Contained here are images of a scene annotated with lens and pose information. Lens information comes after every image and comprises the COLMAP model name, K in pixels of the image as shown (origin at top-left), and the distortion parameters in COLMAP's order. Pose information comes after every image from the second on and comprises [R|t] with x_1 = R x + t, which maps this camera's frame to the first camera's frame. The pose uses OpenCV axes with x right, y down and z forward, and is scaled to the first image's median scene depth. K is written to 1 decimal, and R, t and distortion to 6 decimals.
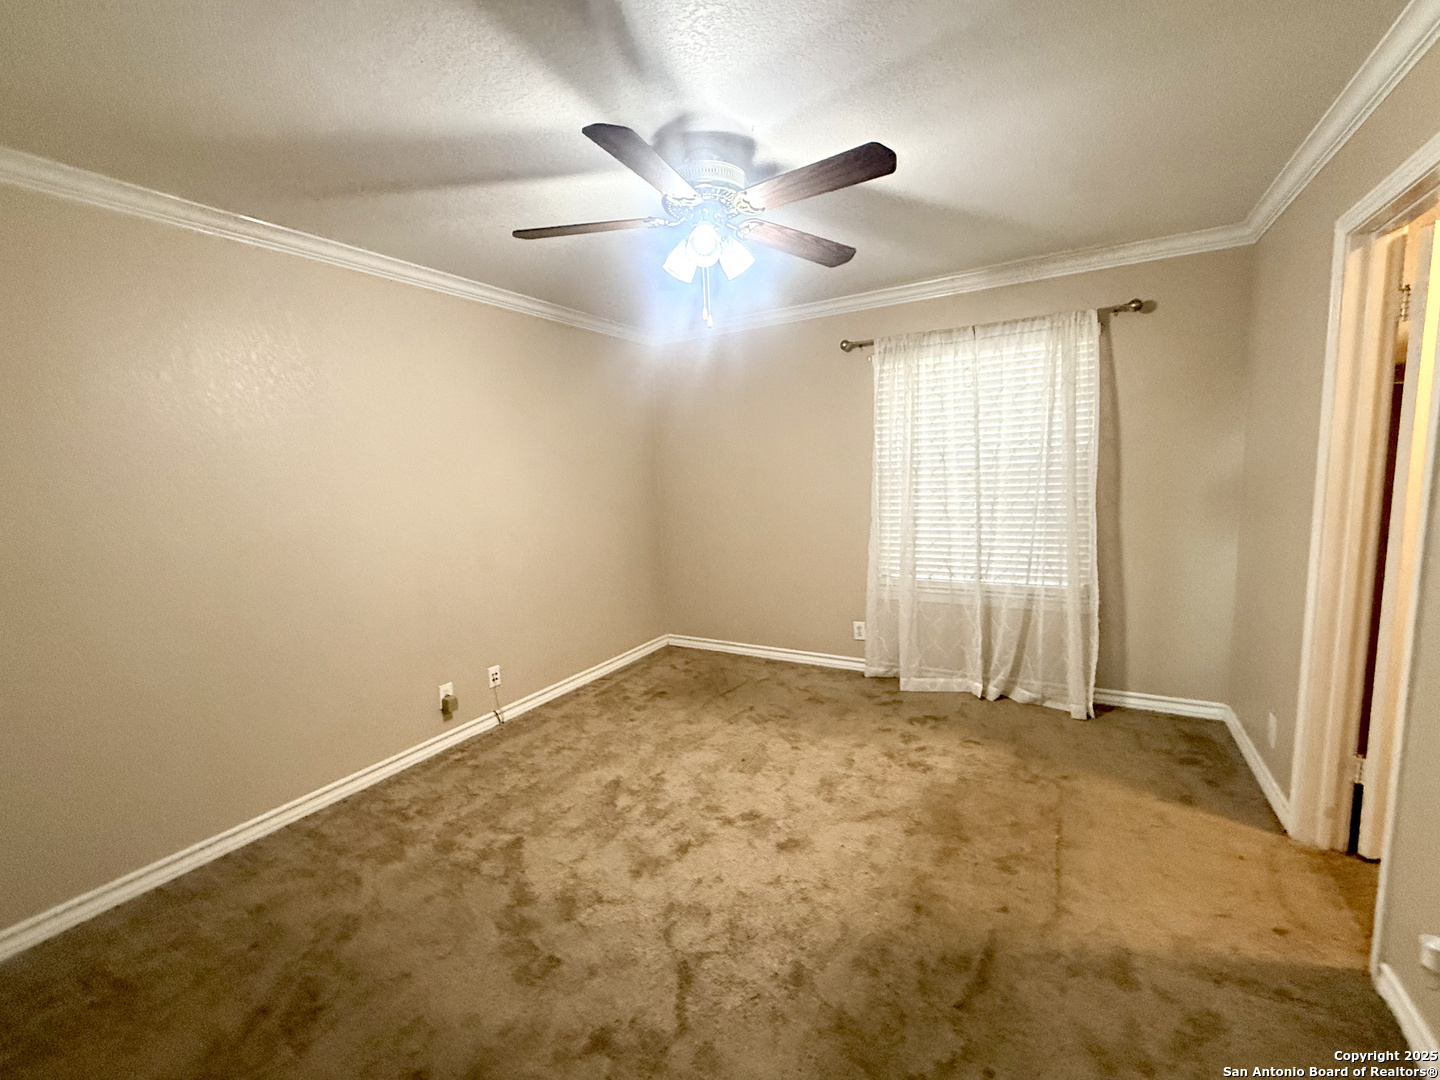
lens RADIAL K [[615.9, 0, 724.9], [0, 615.9, 540.0], [0, 0, 1]] dist [0.000805, 0.000233]
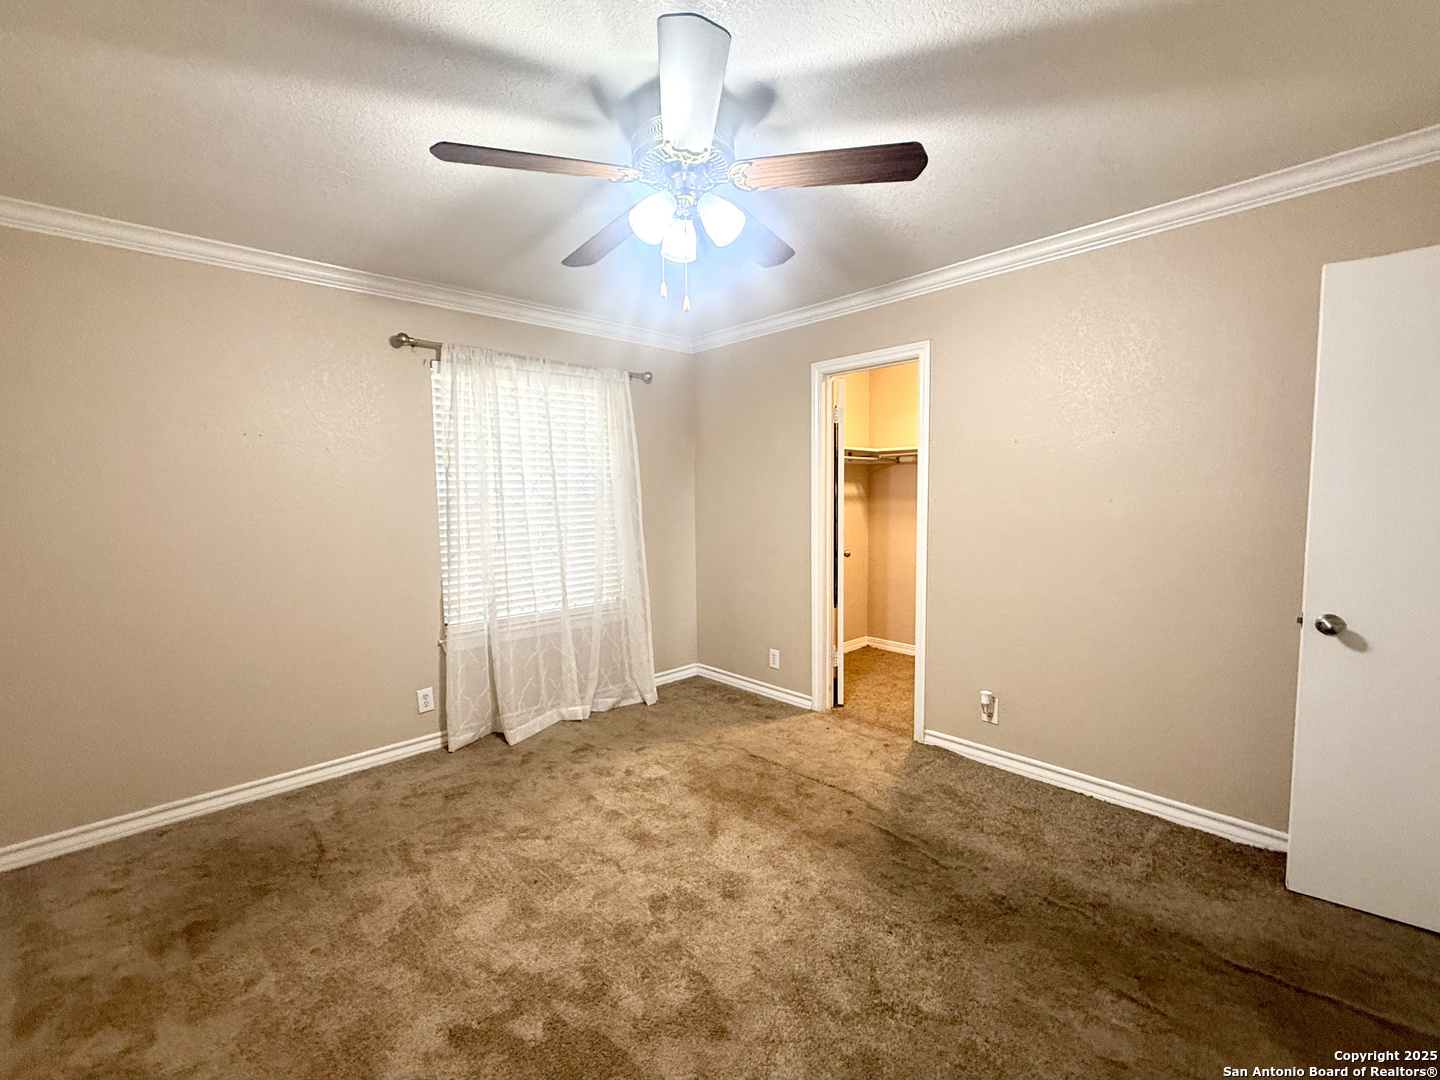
lens RADIAL K [[615.9, 0, 724.9], [0, 615.9, 540.0], [0, 0, 1]] dist [0.000805, 0.000233]
pose [[0.281451, -0.036444, 0.958883, -0.534794], [0.119495, 0.992831, 0.002660, -0.016566], [-0.952106, 0.113833, 0.283789, 0.483886]]
